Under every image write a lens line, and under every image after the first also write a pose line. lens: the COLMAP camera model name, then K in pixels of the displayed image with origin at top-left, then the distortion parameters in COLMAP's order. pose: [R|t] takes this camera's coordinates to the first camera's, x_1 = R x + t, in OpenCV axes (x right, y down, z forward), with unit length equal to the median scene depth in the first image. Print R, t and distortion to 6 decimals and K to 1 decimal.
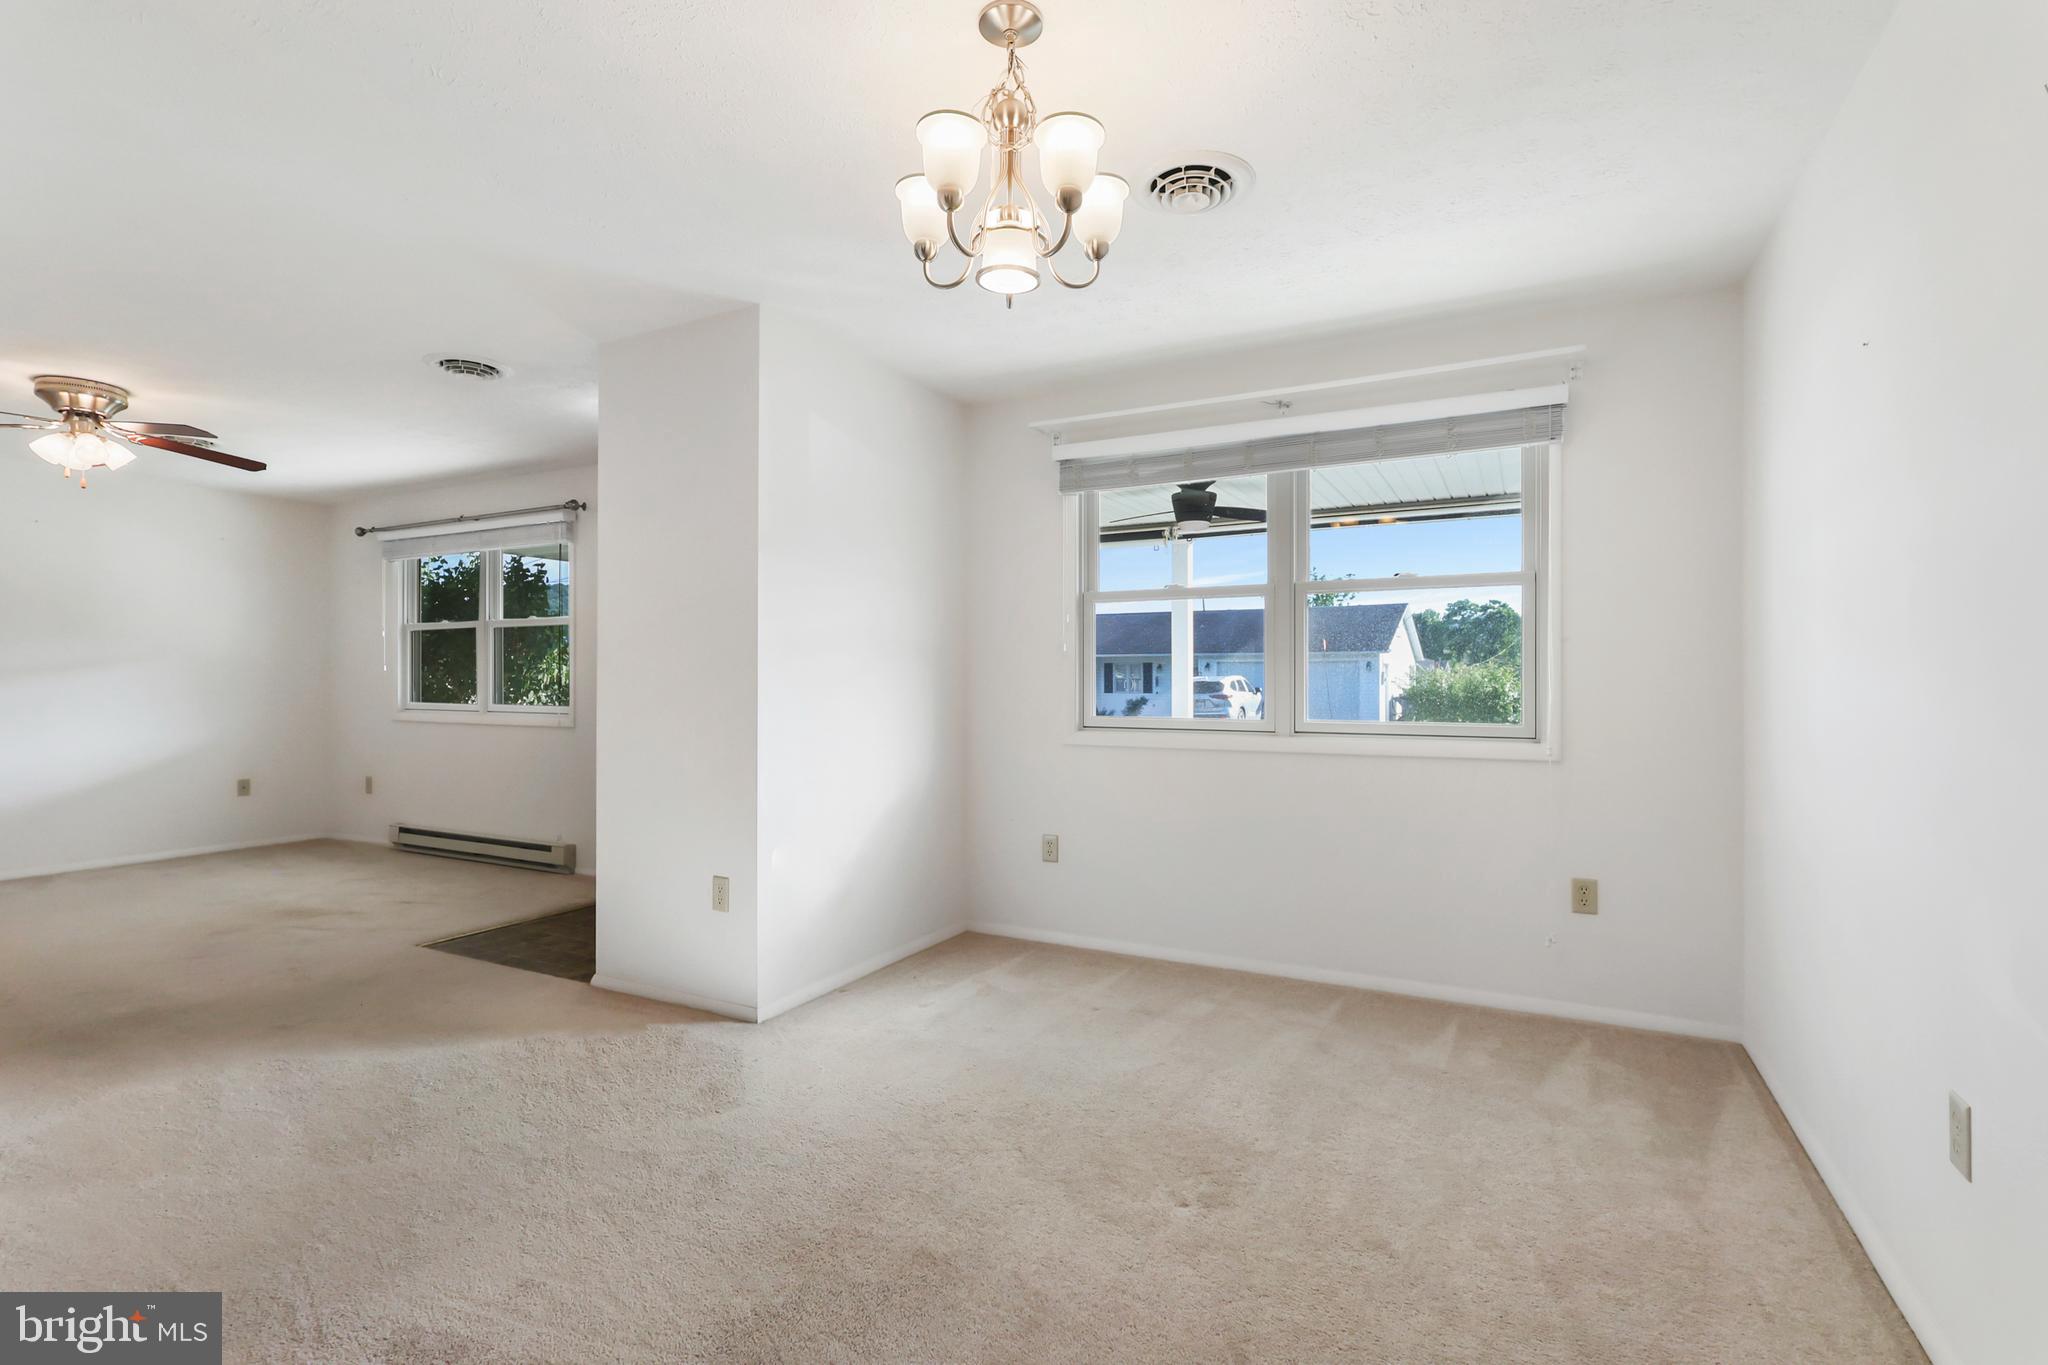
lens RADIAL K [[953.5, 0, 1024.0], [0, 953.5, 682.5], [0, 0, 1]] dist [0.004950, 0.001088]
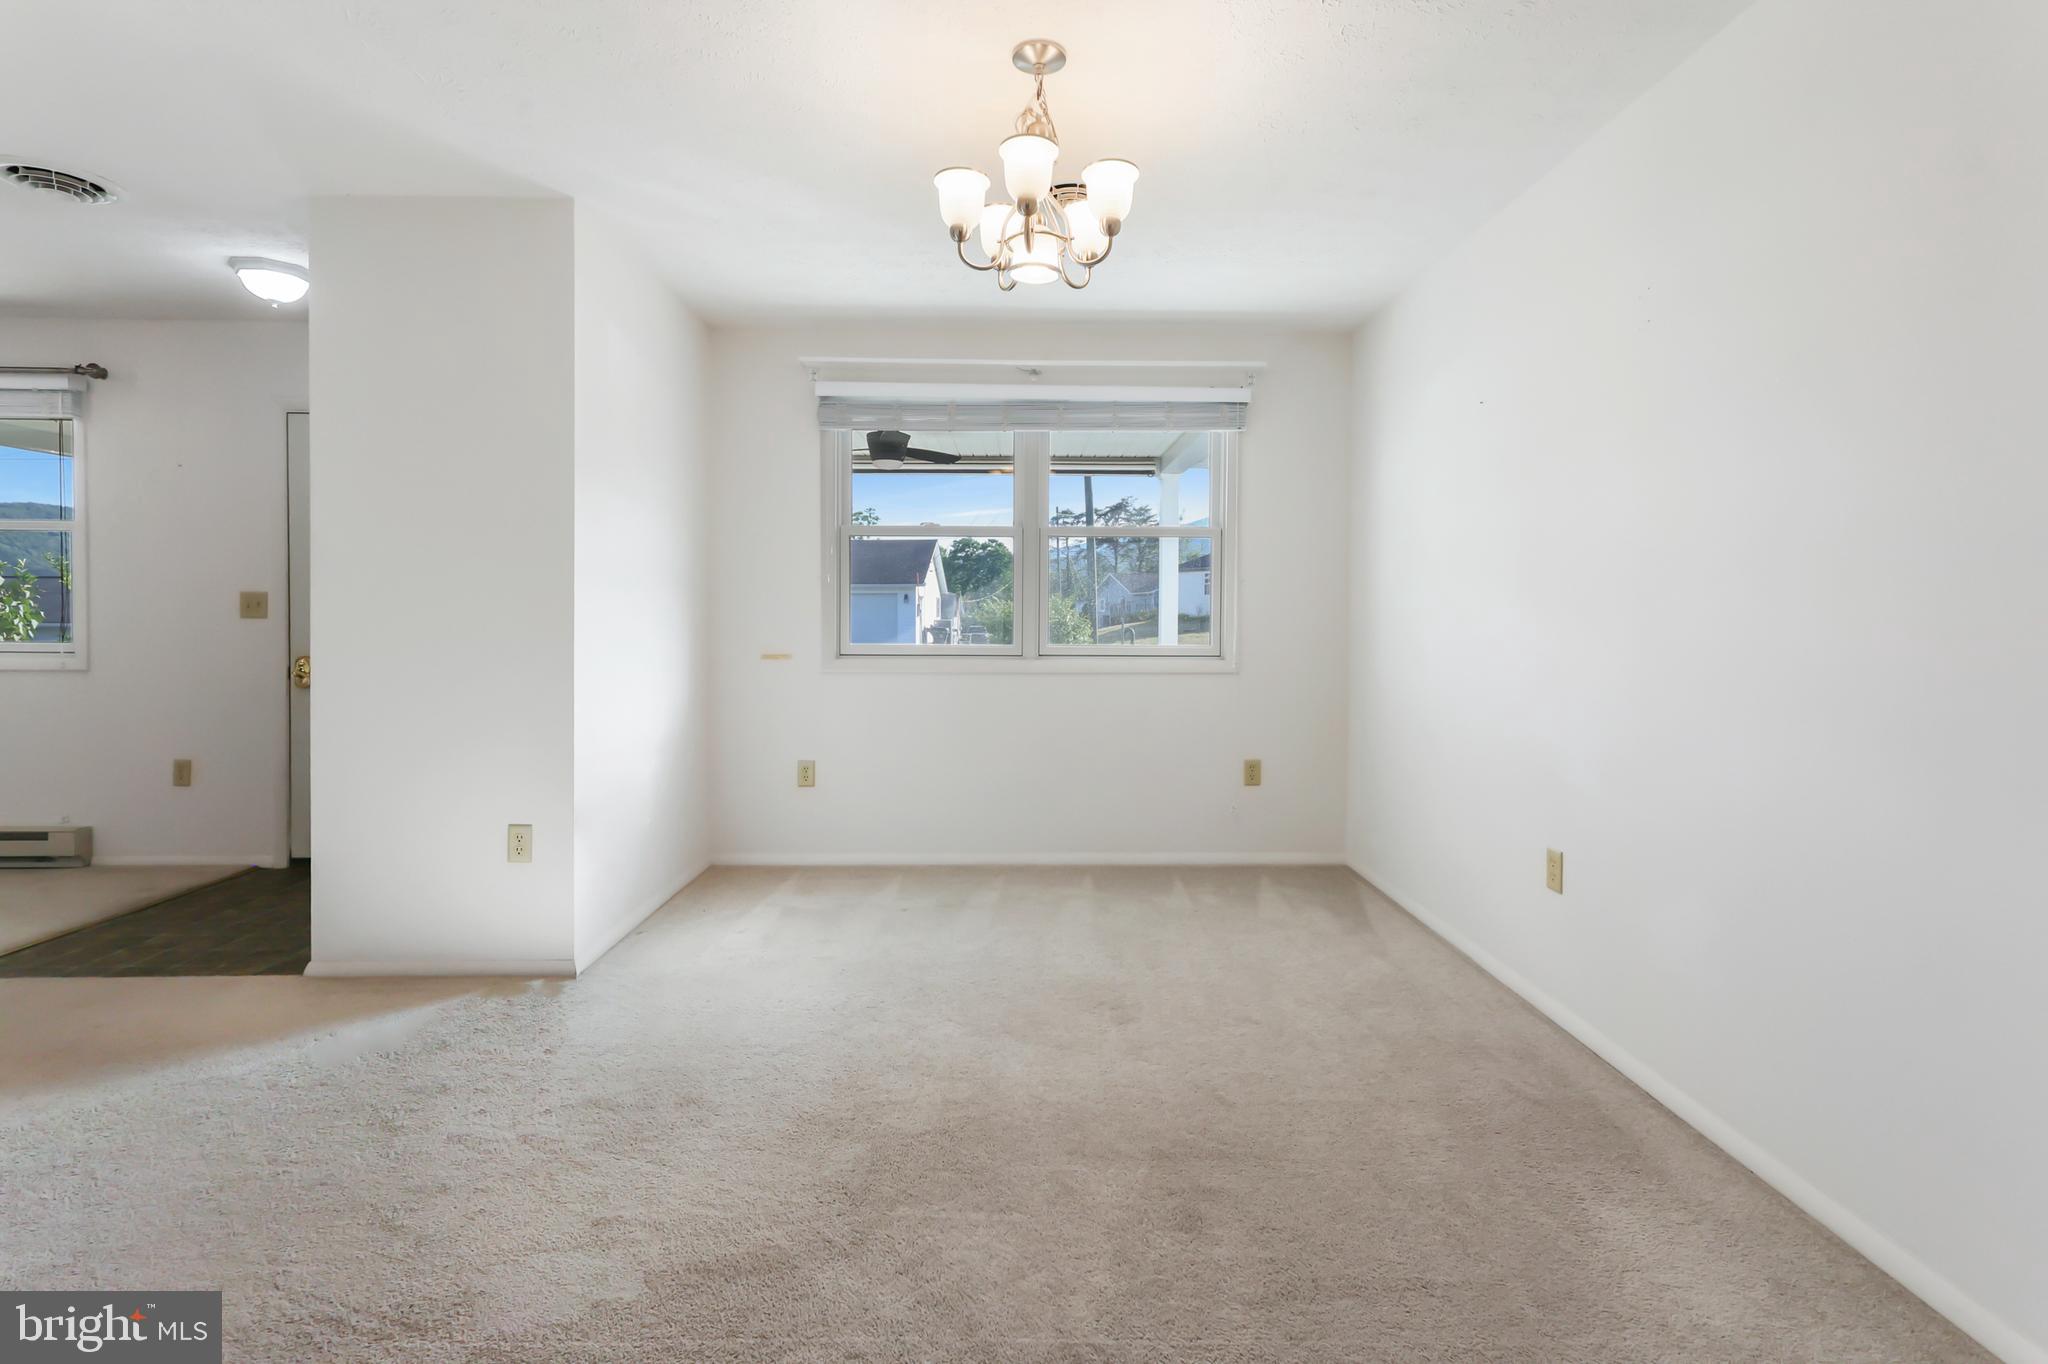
lens RADIAL K [[975.3, 0, 1028.8], [0, 975.3, 638.2], [0, 0, 1]] dist [0.007911, 0.001180]
pose [[0.874919, -0.008864, 0.484189, -0.274876], [-0.003097, 0.999710, 0.023898, 0.002347], [-0.484260, -0.022409, 0.874637, -0.034441]]
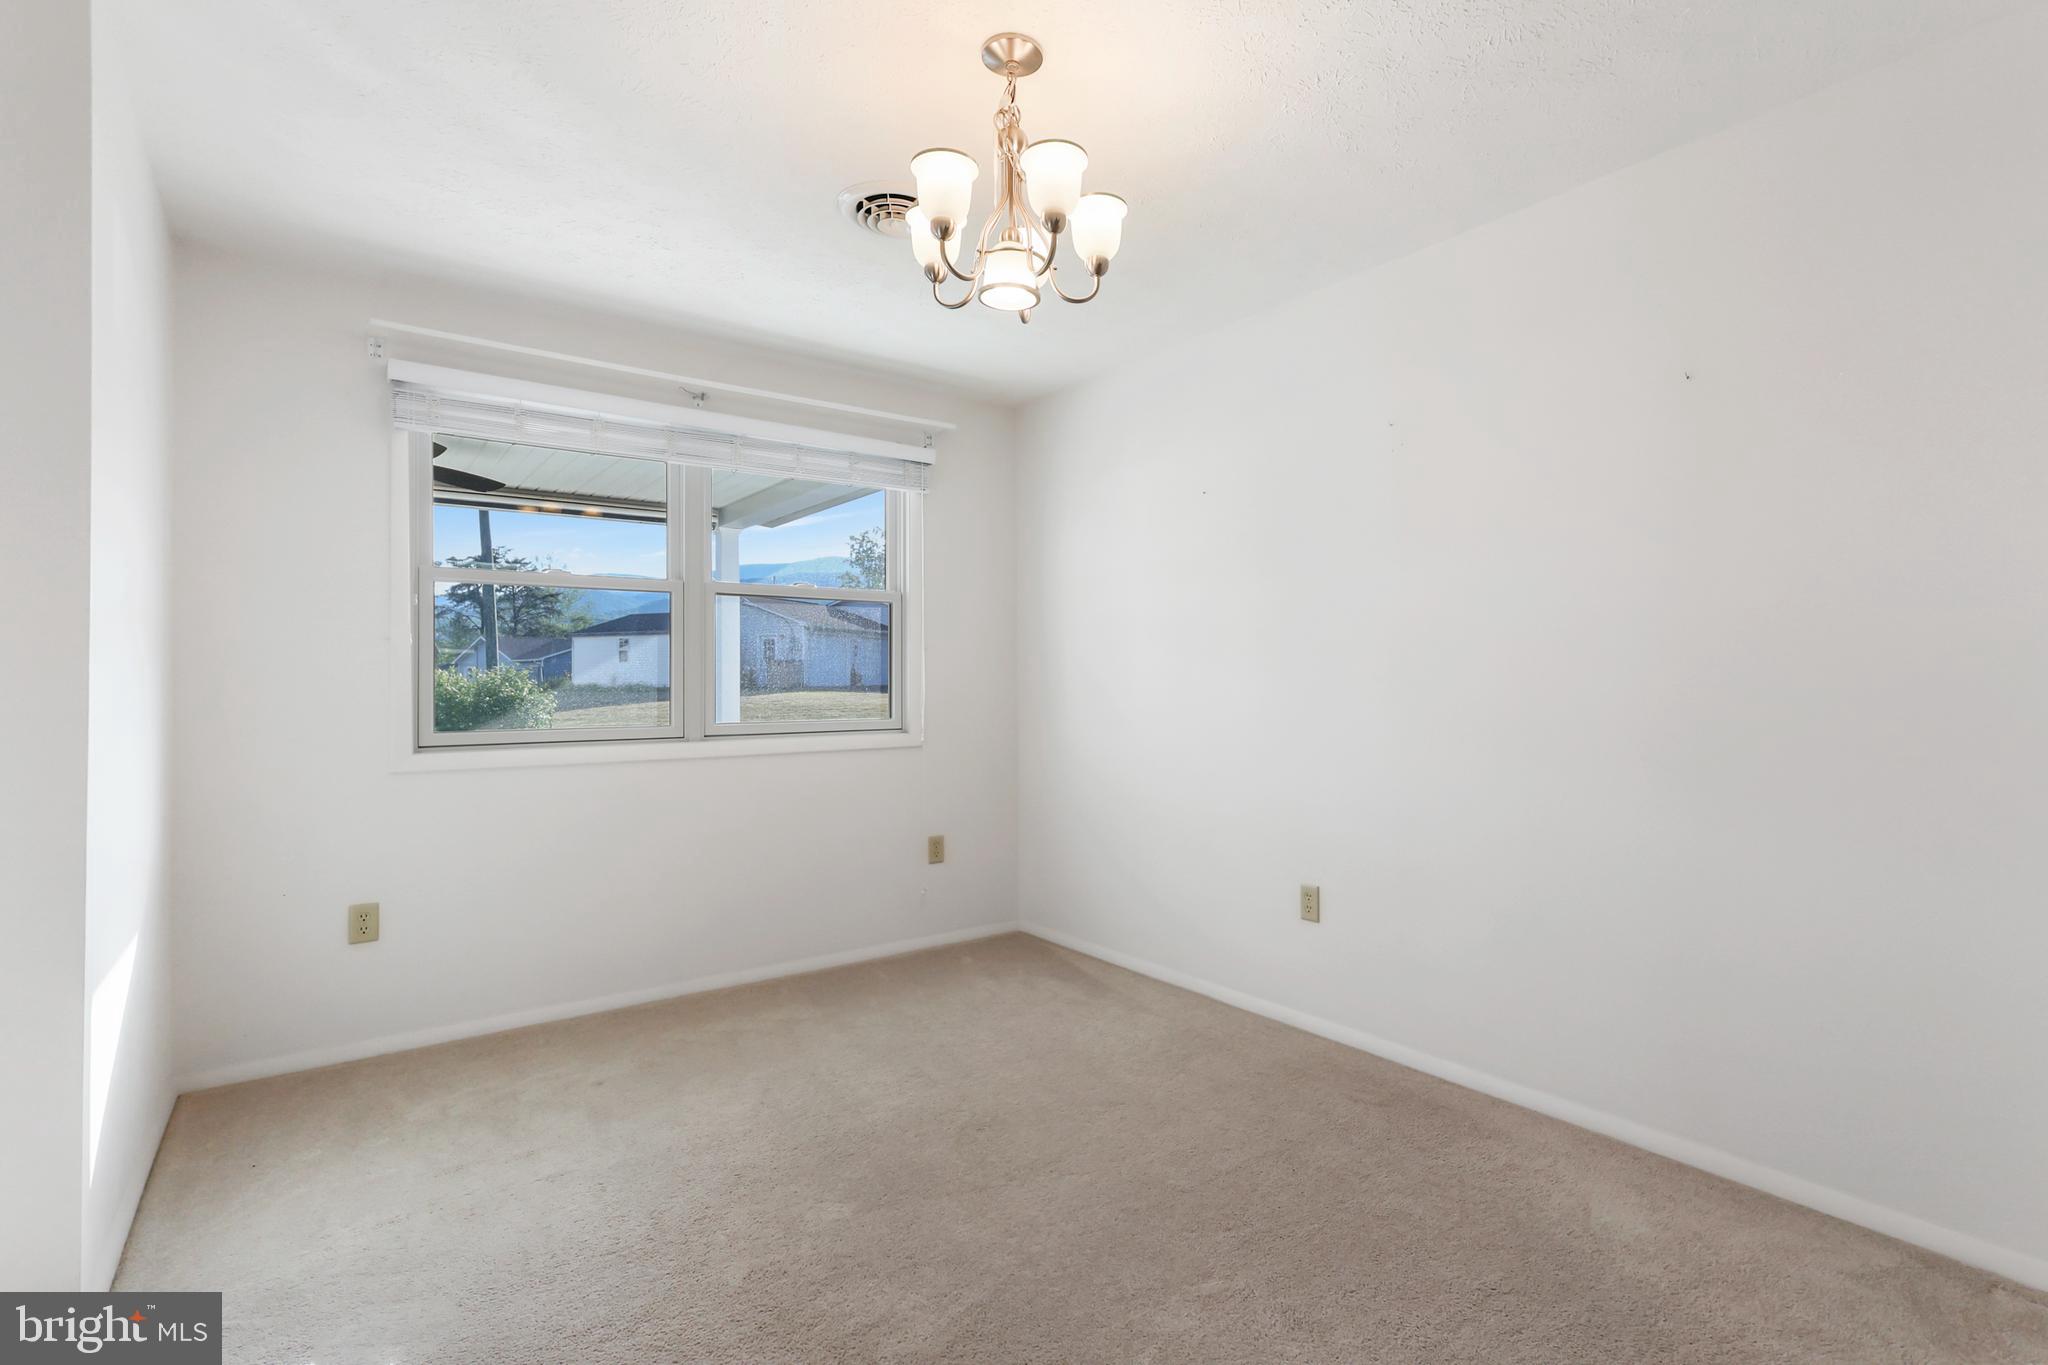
lens RADIAL K [[994.7, 0, 1065.0], [0, 994.7, 684.1], [0, 0, 1]] dist [0.002130, 0.000615]
pose [[0.412978, -0.005063, 0.910727, -0.435521], [0.006526, 0.999975, 0.002600, -0.001075], [-0.910717, 0.004869, 0.413001, 0.224872]]
